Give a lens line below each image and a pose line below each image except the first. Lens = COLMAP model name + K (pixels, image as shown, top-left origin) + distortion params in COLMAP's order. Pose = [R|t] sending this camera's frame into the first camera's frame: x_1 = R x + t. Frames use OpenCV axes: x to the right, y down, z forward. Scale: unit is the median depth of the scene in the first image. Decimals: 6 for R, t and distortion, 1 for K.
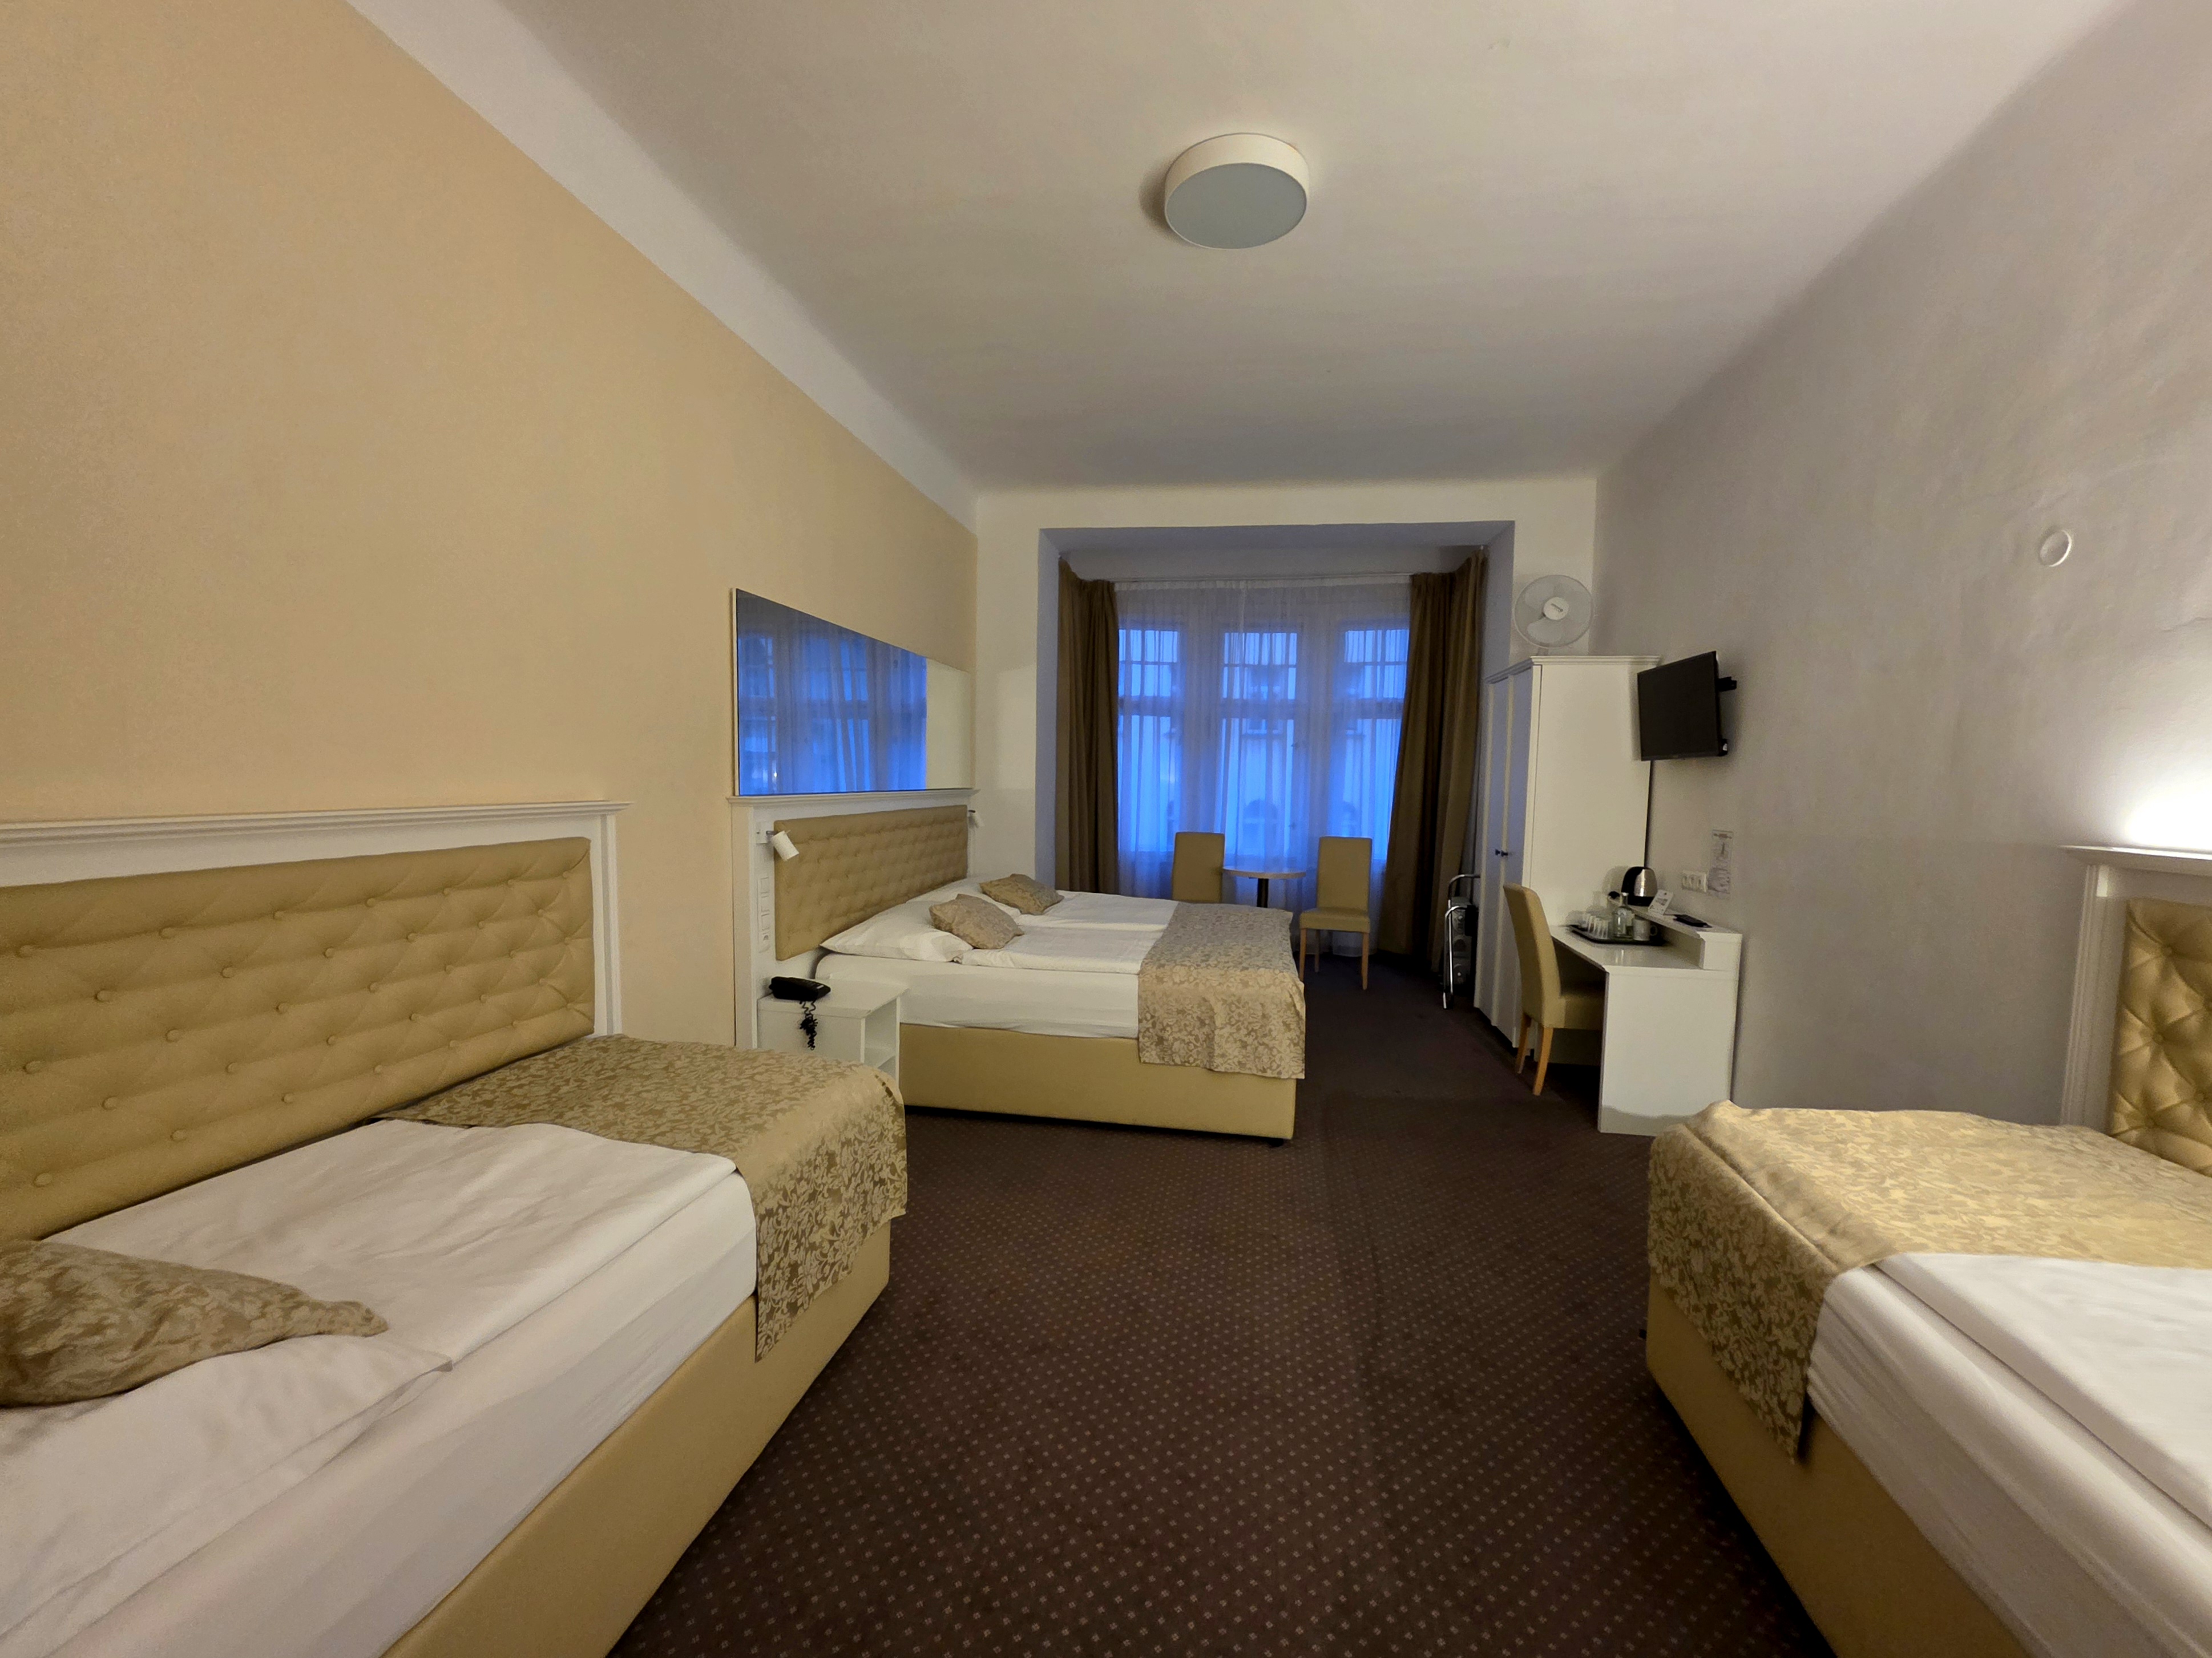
lens RADIAL K [[900.3, 0, 1120.0], [0, 900.3, 840.2], [0, 0, 1]] dist [0.001471, -0.000307]
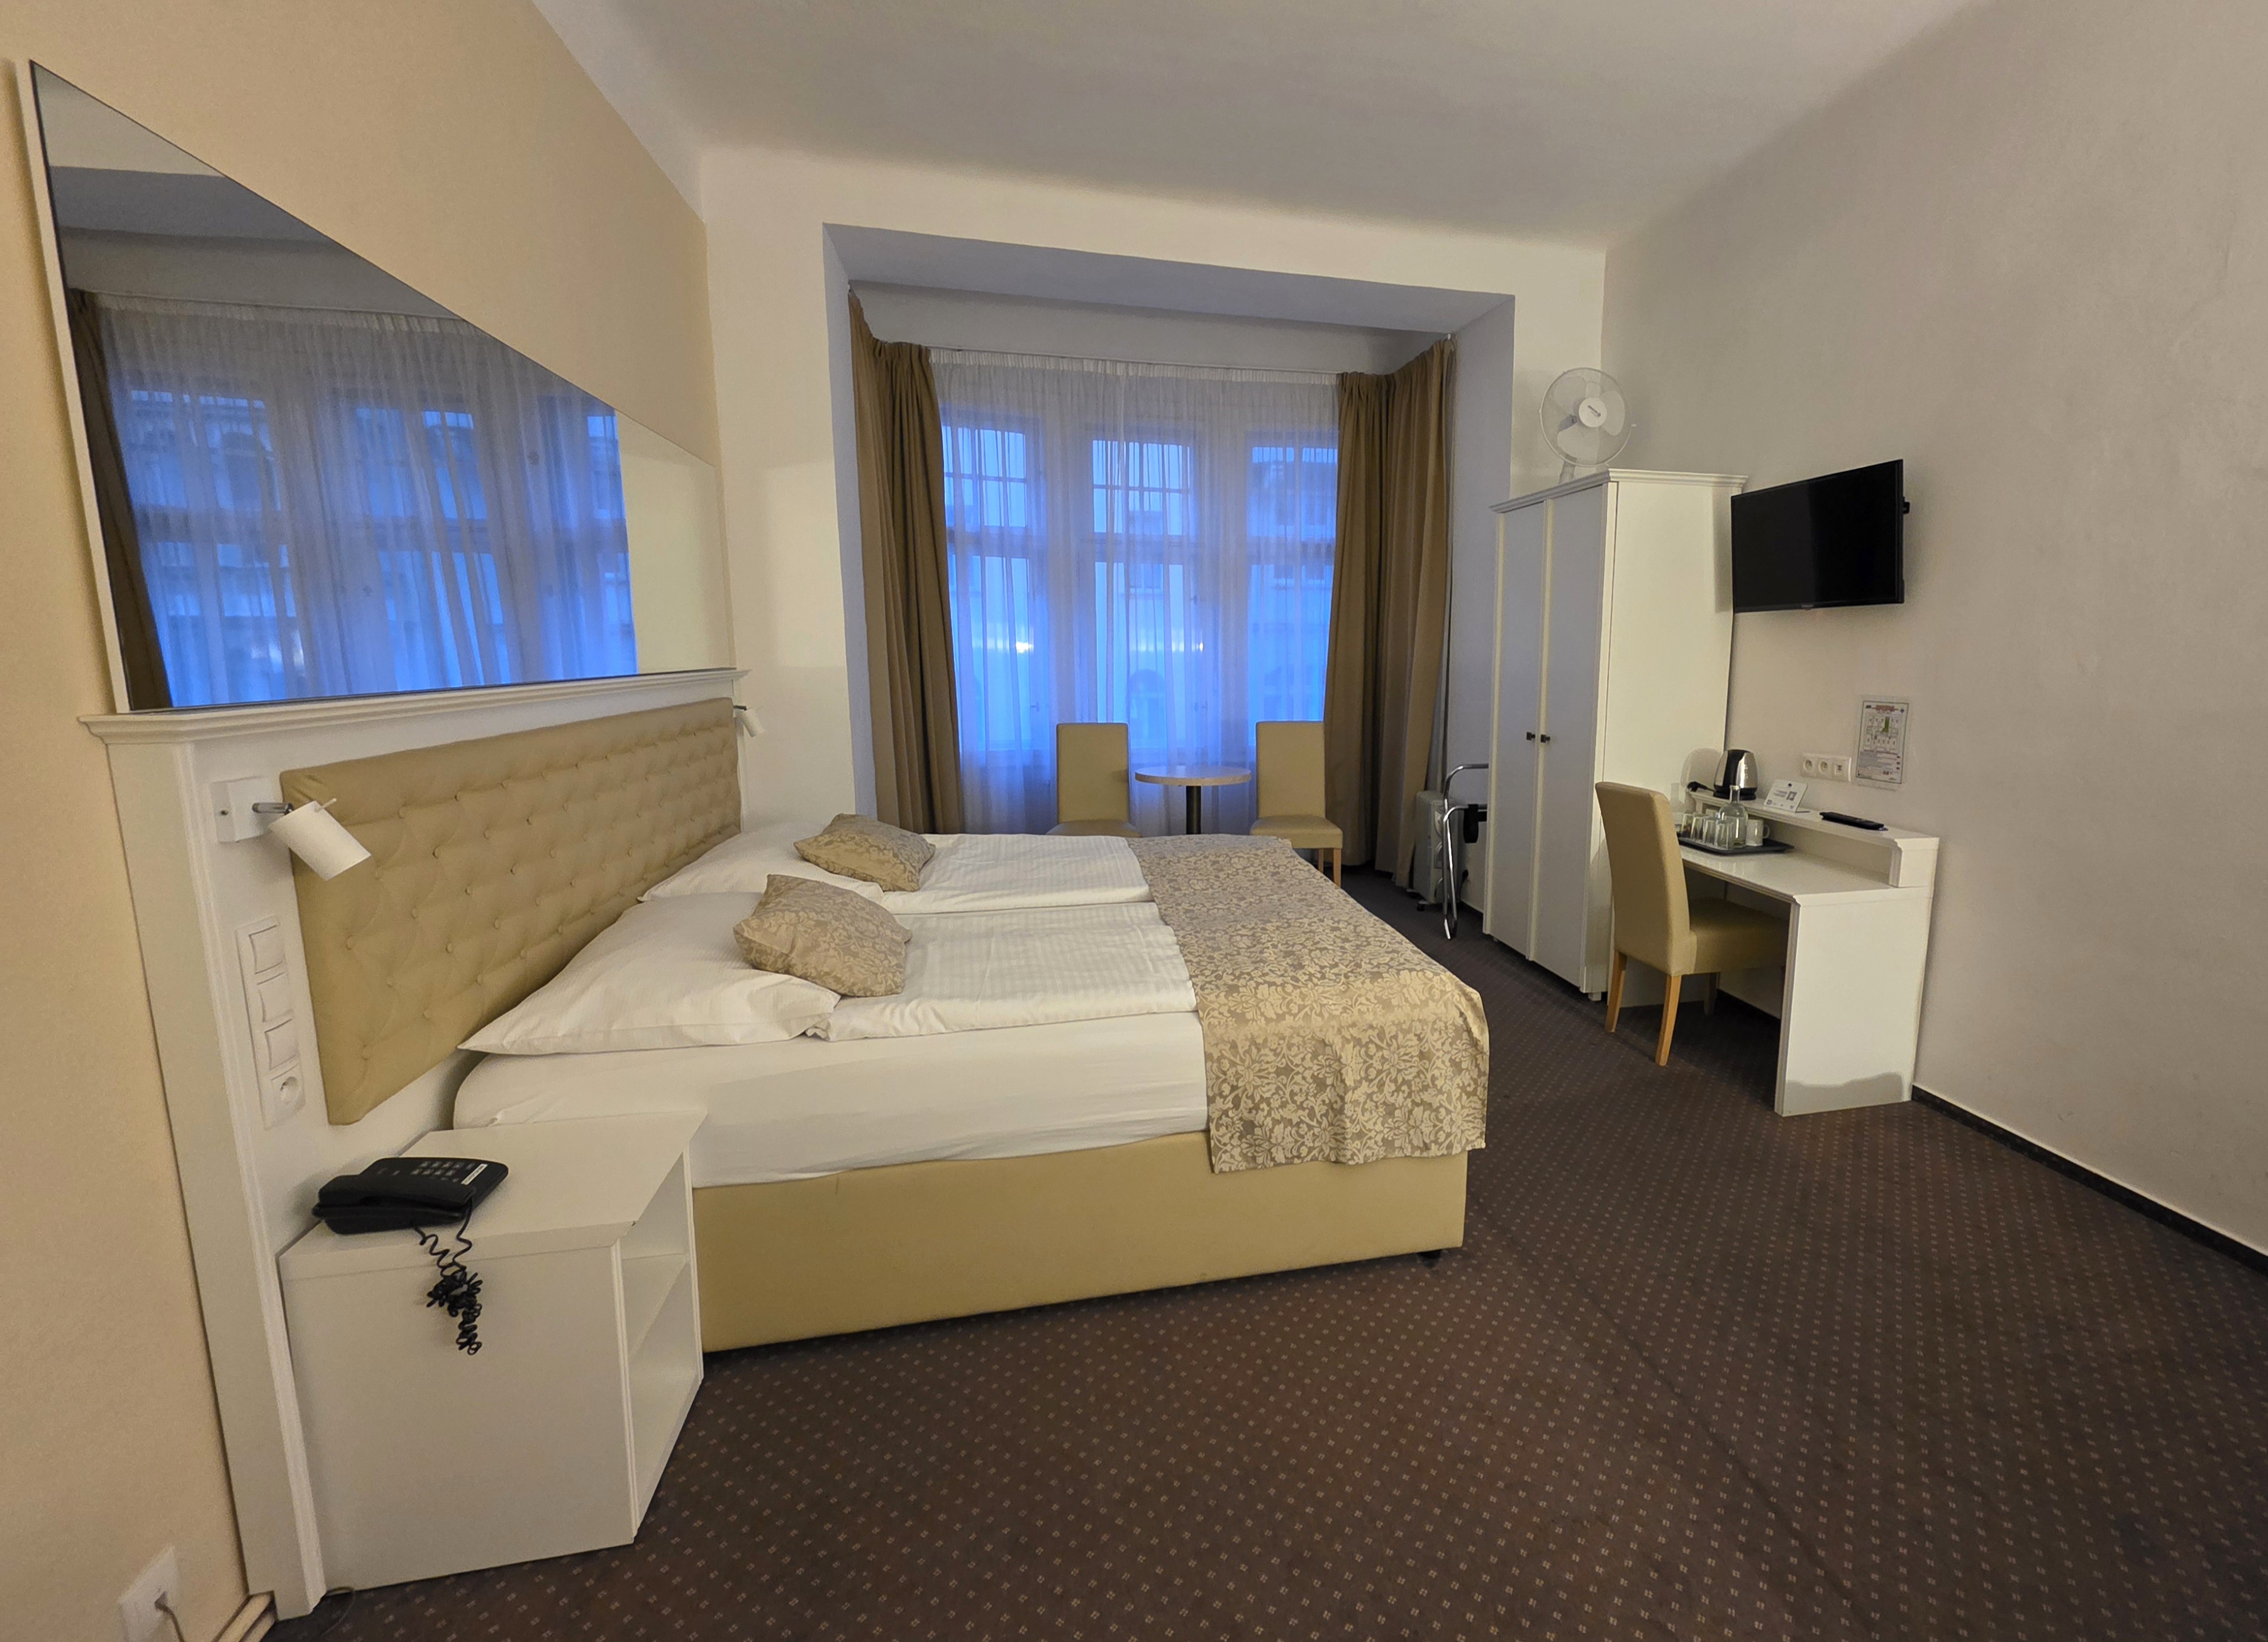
lens RADIAL K [[997.3, 0, 1269.3], [0, 997.3, 791.5], [0, 0, 1]] dist [-0.000854, -0.000139]
pose [[0.924539, -0.070772, 0.374458, -0.155580], [0.042229, 0.995579, 0.083899, -0.030411], [-0.378741, -0.061755, 0.923440, 0.451880]]
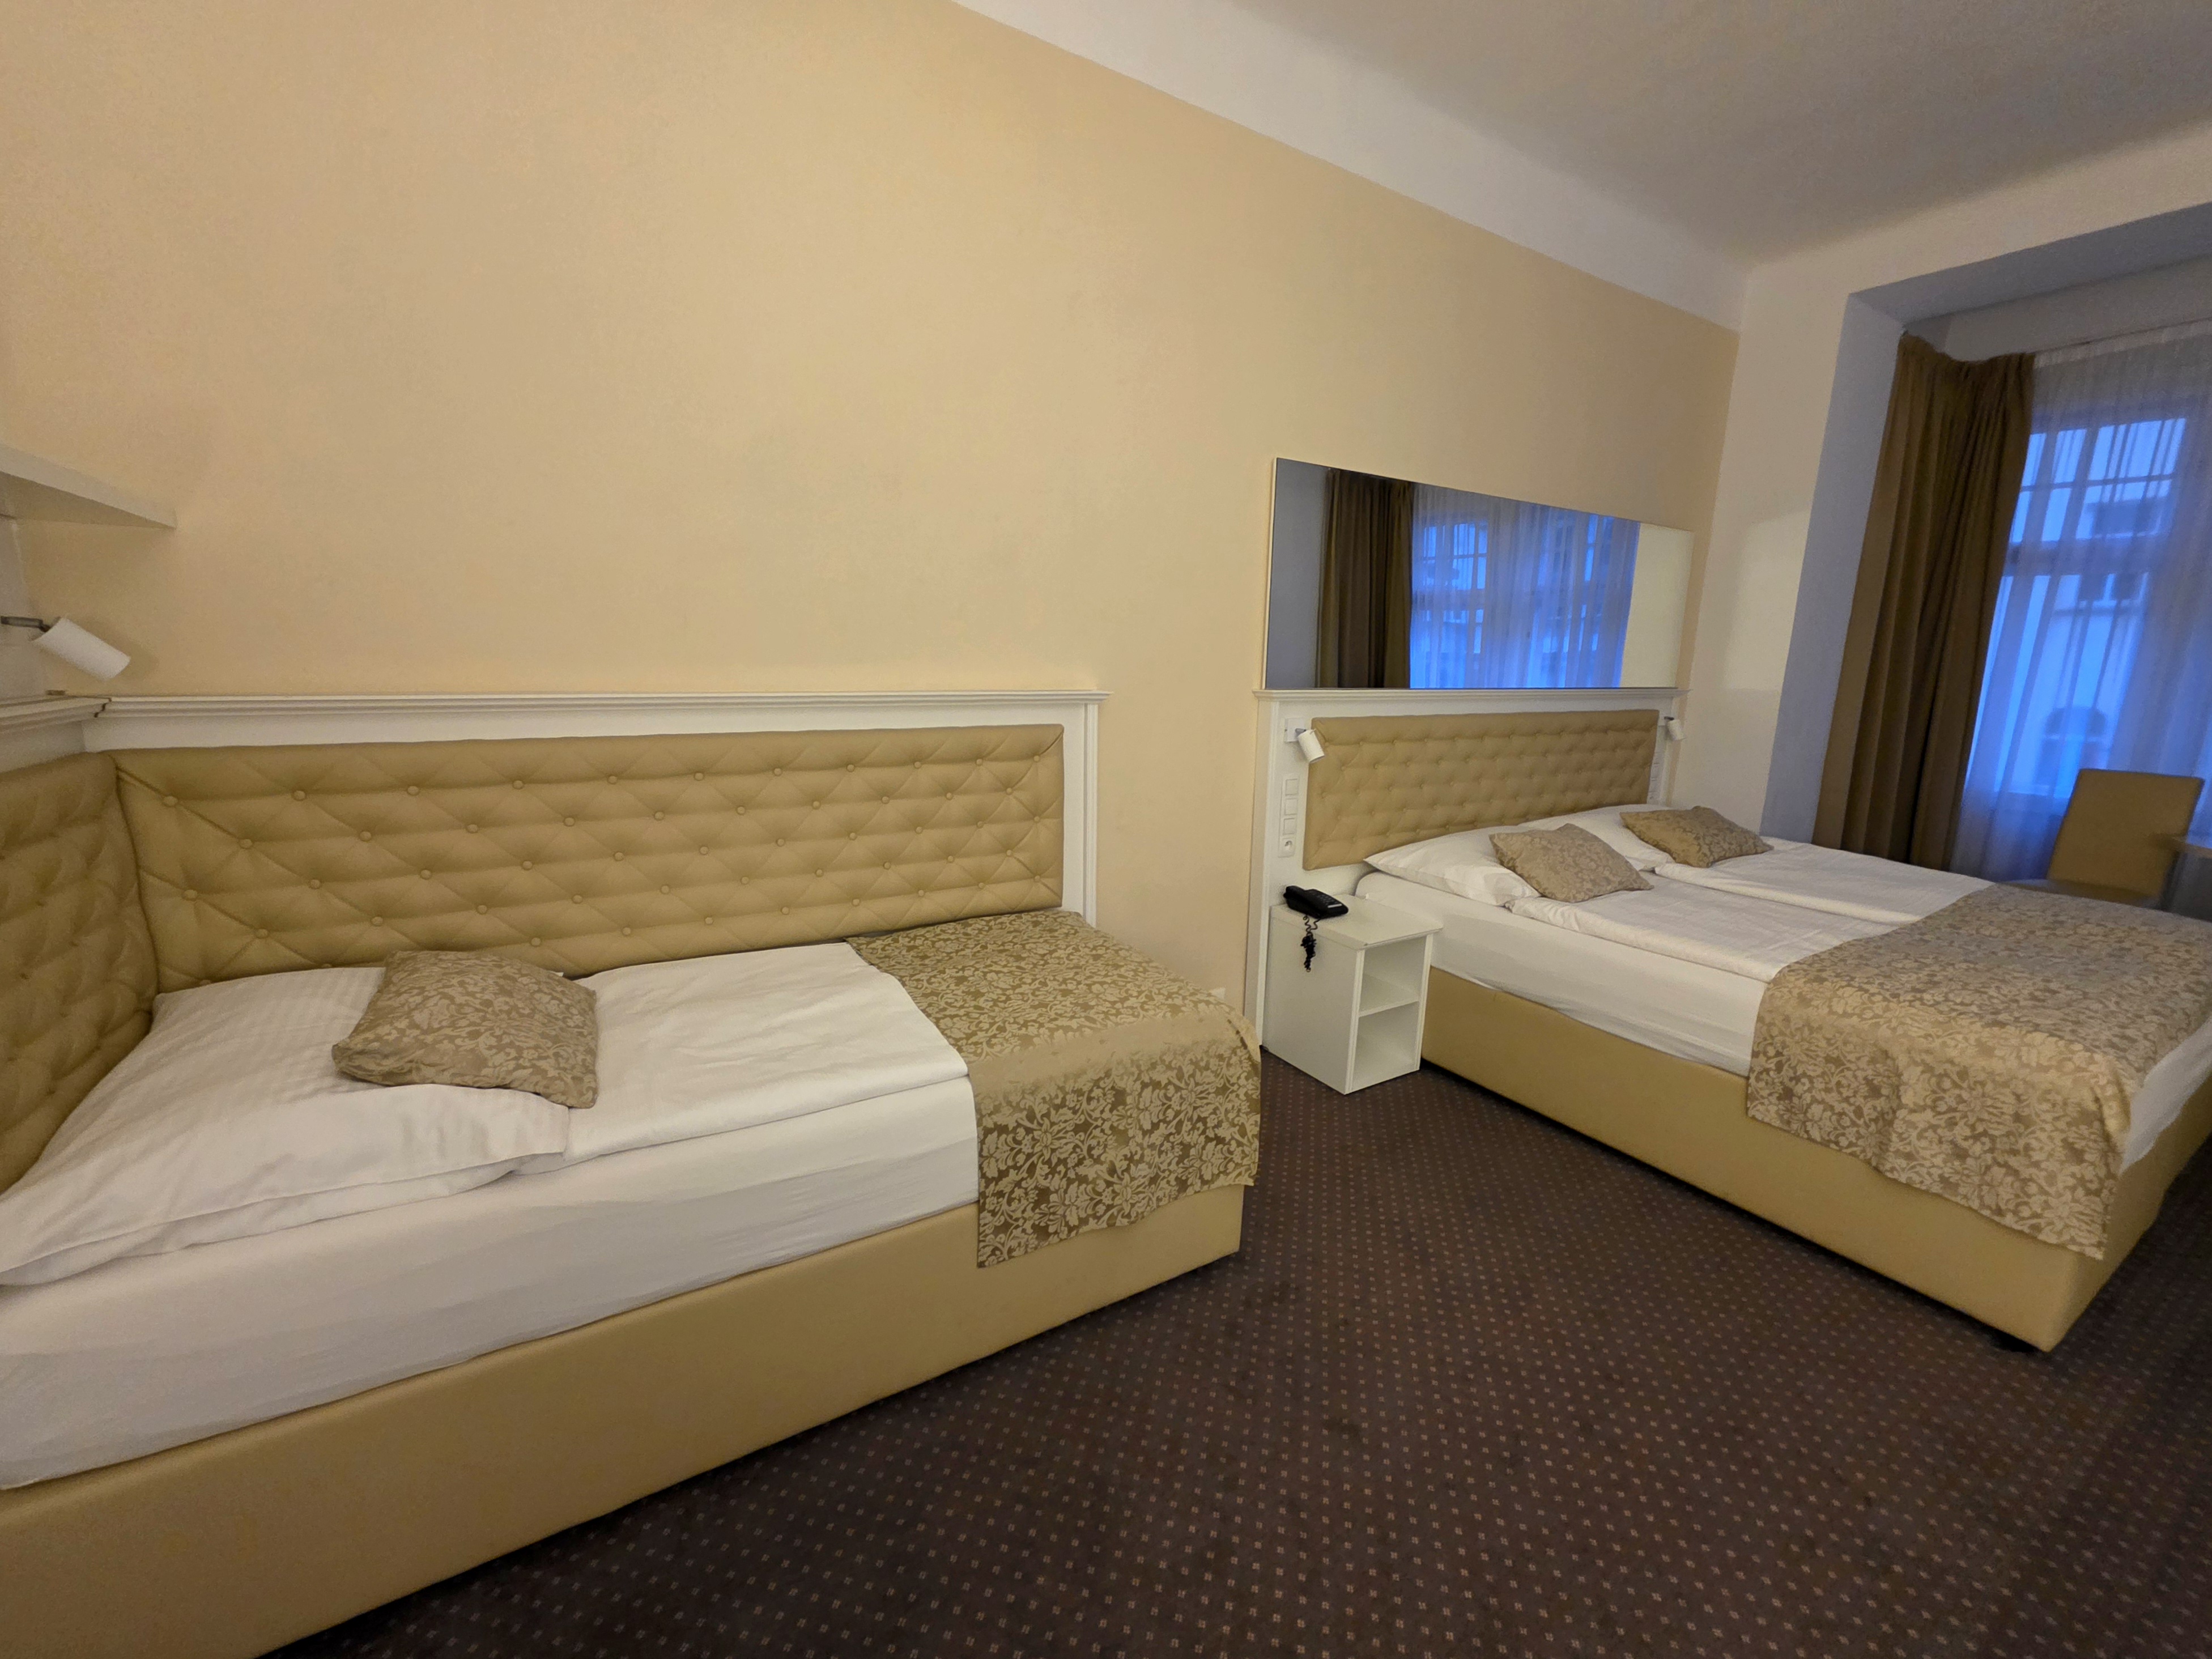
lens RADIAL K [[900.4, 0, 1120.0], [0, 900.4, 840.7], [0, 0, 1]] dist [0.001471, -0.000307]
pose [[0.661444, 0.142183, -0.736394, 0.175977], [-0.059118, 0.988695, 0.137797, -0.012795], [0.747661, -0.047611, 0.662371, 0.239593]]
